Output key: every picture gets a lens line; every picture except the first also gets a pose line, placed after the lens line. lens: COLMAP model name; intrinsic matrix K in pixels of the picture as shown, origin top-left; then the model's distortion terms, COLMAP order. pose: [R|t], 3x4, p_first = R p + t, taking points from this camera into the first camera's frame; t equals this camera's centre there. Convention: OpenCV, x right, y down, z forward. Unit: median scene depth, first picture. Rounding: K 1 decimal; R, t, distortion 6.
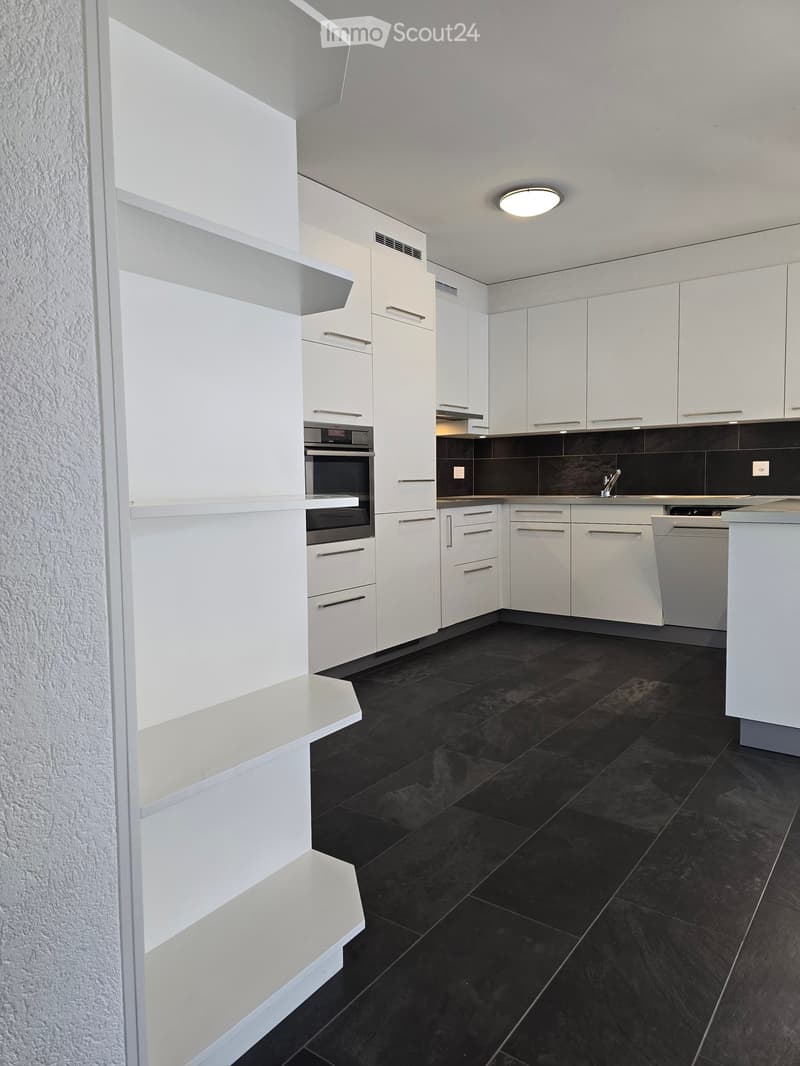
lens RADIAL K [[720.0, 0, 393.5], [0, 720.0, 531.7], [0, 0, 1]] dist [0.045047, -0.031436]
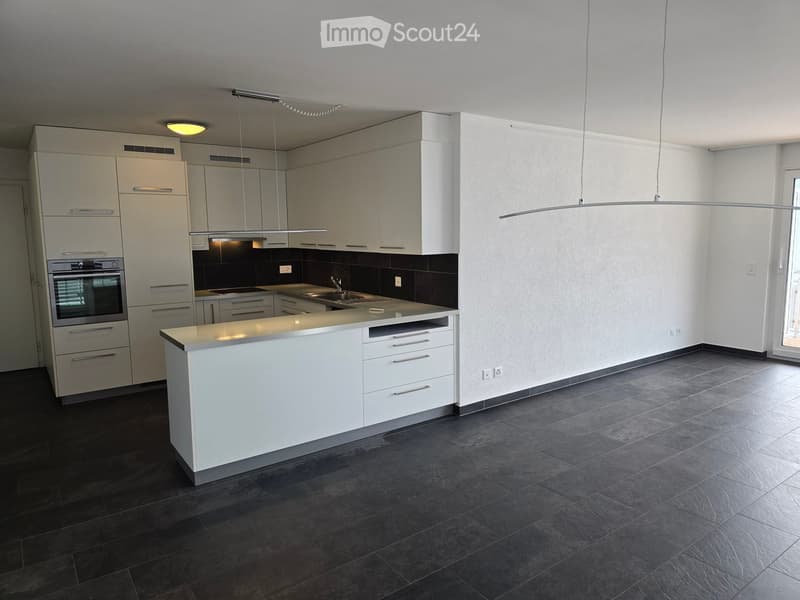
lens RADIAL K [[540.4, 0, 403.0], [0, 540.4, 297.2], [0, 0, 1]] dist [0.045047, -0.031436]
pose [[0.954821, 0.041514, -0.294267, 0.898970], [-0.025518, 0.997991, 0.057992, -0.127535], [0.296083, -0.047862, 0.953962, -0.060539]]
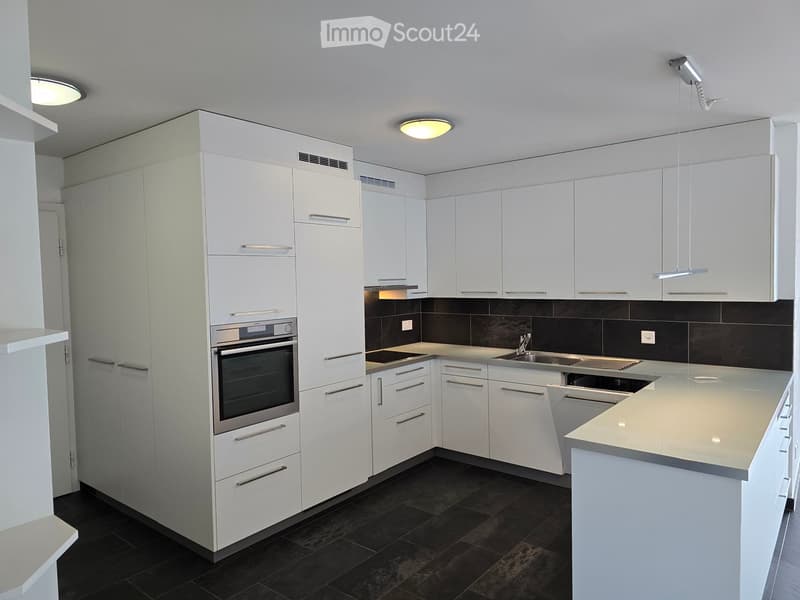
lens RADIAL K [[540.4, 0, 400.3], [0, 540.4, 302.7], [0, 0, 1]] dist [0.045047, -0.031436]
pose [[0.999021, -0.004690, -0.043993, 0.157420], [0.003797, 0.999786, -0.020353, -0.134093], [0.044079, 0.020166, 0.998824, 0.116328]]
